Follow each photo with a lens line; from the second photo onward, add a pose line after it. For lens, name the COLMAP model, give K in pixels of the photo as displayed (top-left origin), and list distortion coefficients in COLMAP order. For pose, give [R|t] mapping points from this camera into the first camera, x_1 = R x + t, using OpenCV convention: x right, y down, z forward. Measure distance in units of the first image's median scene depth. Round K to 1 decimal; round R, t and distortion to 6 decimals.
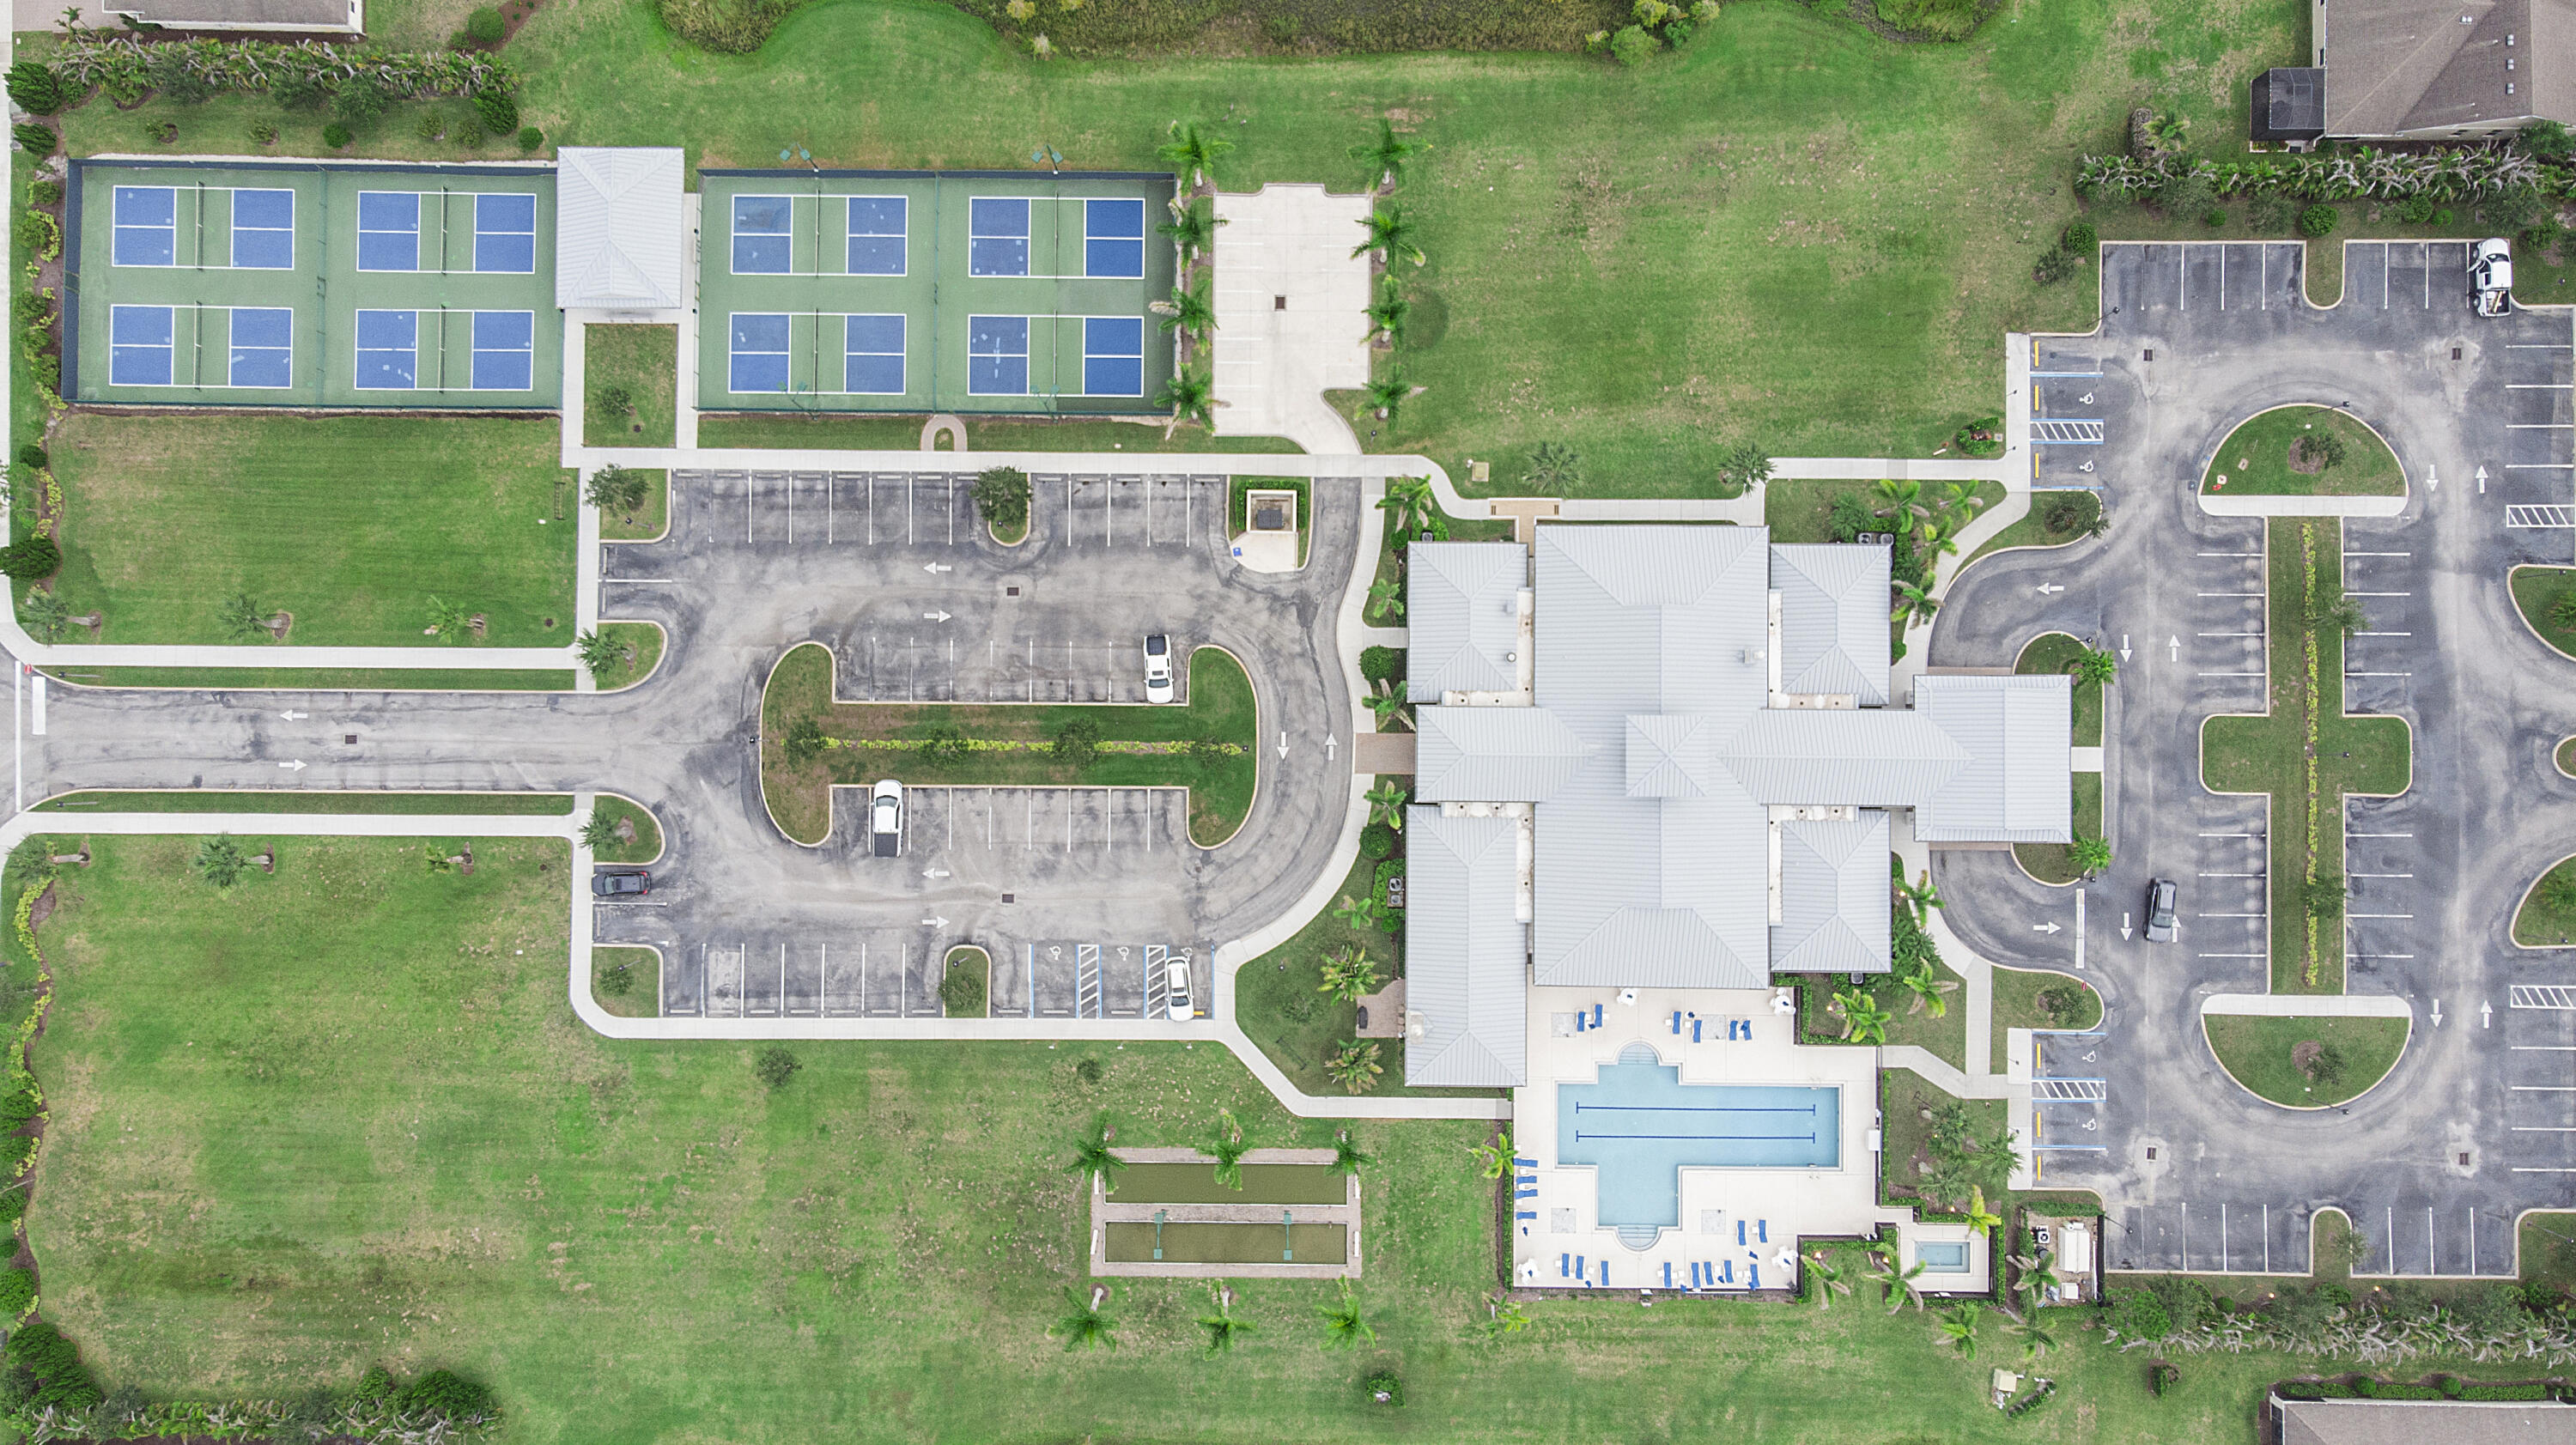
lens RADIAL K [[1935.6, 0, 1288.0], [0, 1935.6, 722.5], [0, 0, 1]] dist [0.036013, -0.000903]
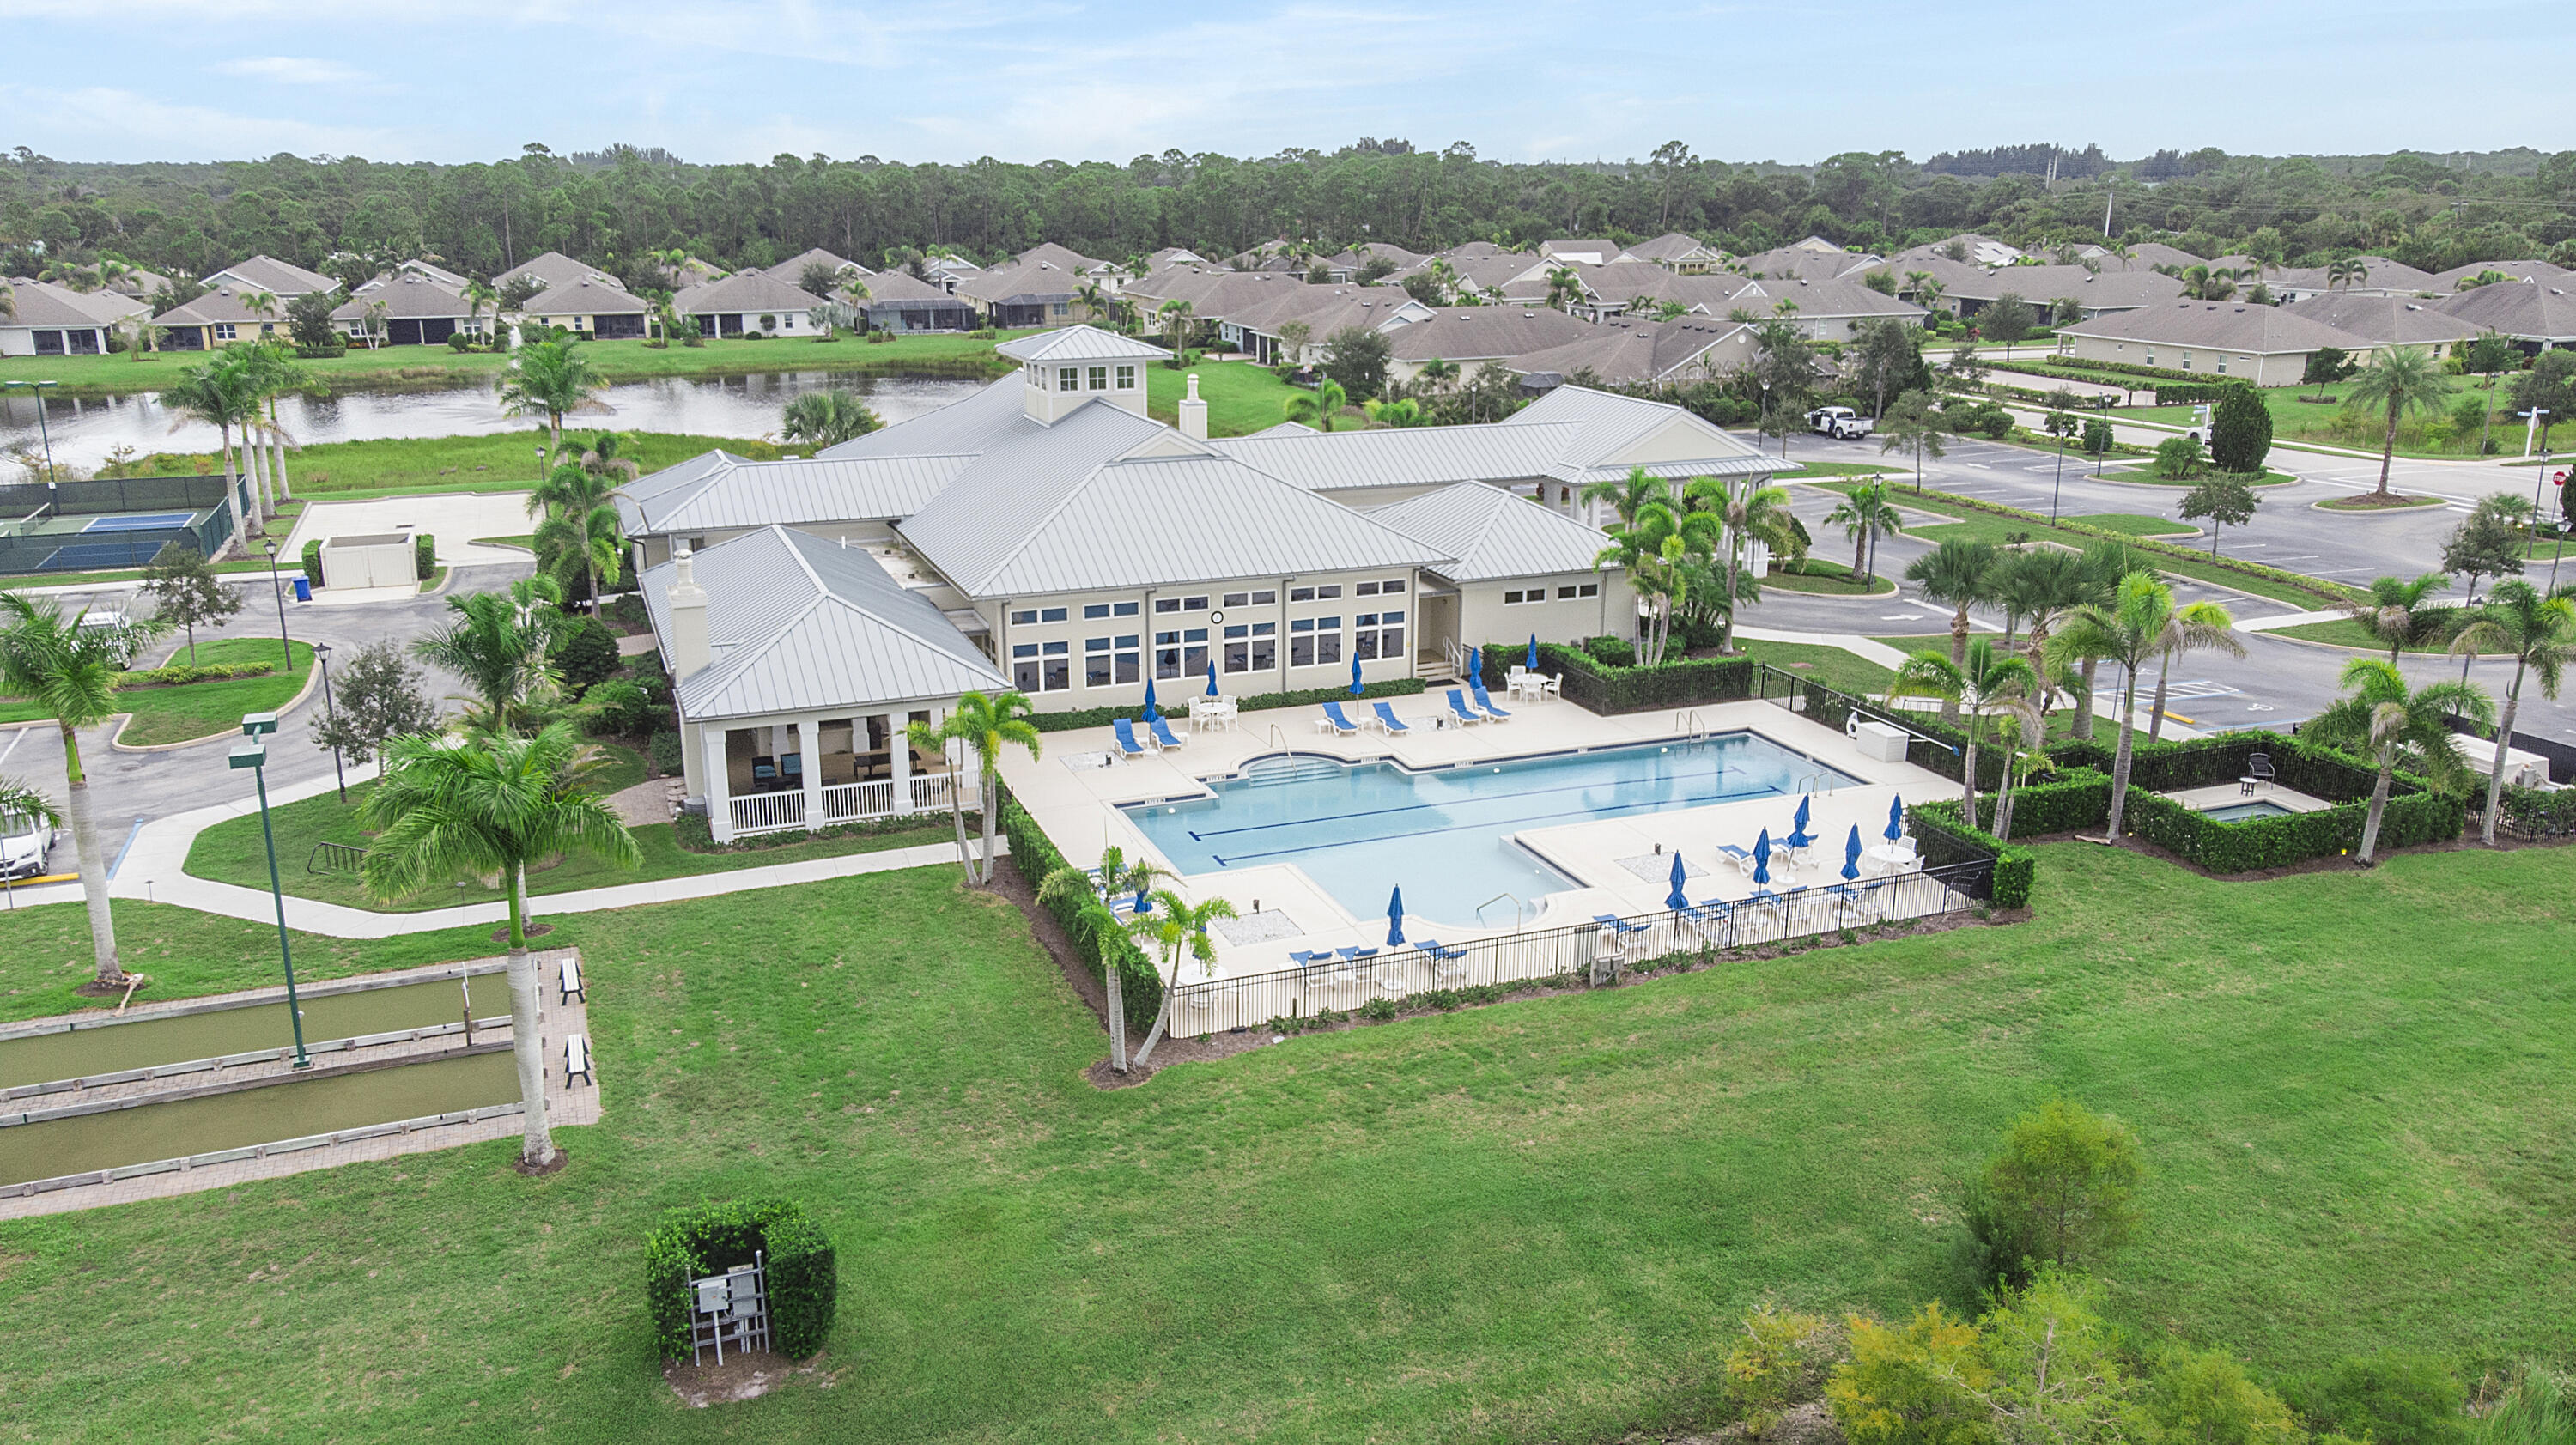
lens RADIAL K [[1935.6, 0, 1288.0], [0, 1935.6, 722.5], [0, 0, 1]] dist [0.036013, -0.000903]
pose [[0.929901, -0.120842, 0.347393, 0.039175], [0.367650, 0.277452, -0.887611, 0.532054], [0.010876, 0.953109, 0.302431, 0.869853]]
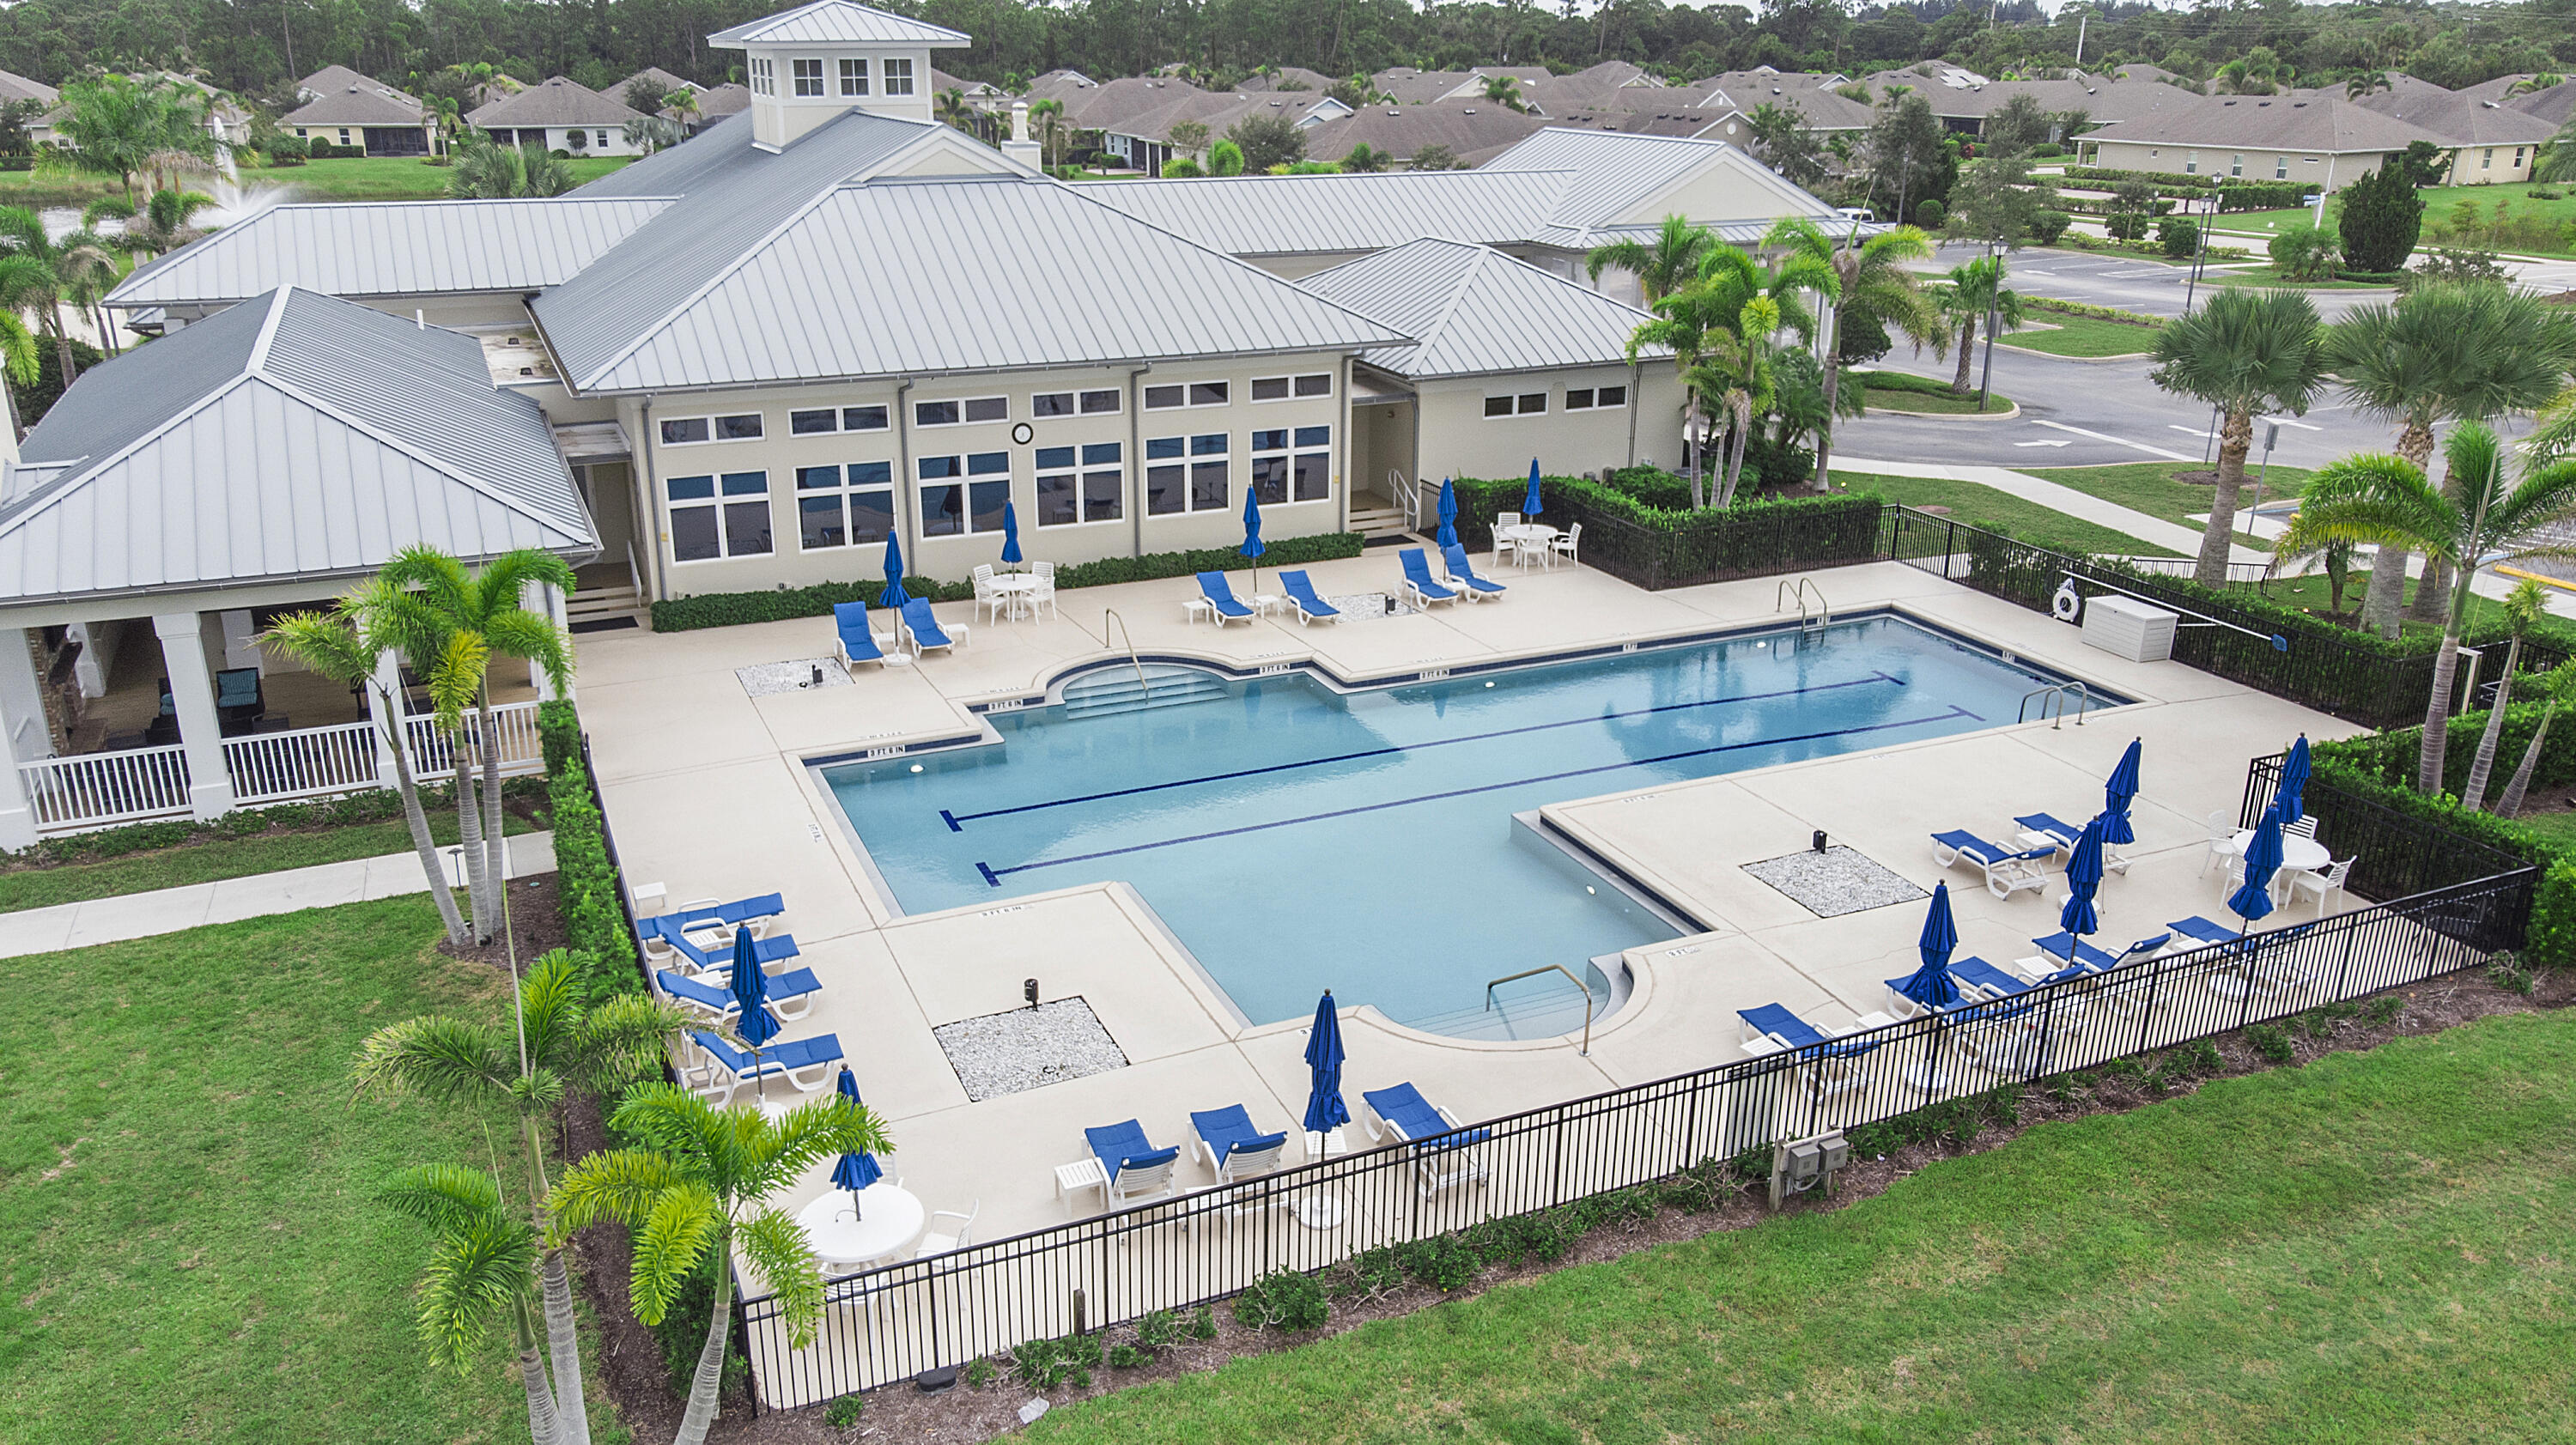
lens RADIAL K [[1935.6, 0, 1288.0], [0, 1935.6, 722.5], [0, 0, 1]] dist [0.036013, -0.000903]
pose [[0.913162, -0.153798, 0.377468, 0.106500], [0.407528, 0.327417, -0.852478, 0.384635], [0.007520, 0.932279, 0.361662, 0.920856]]
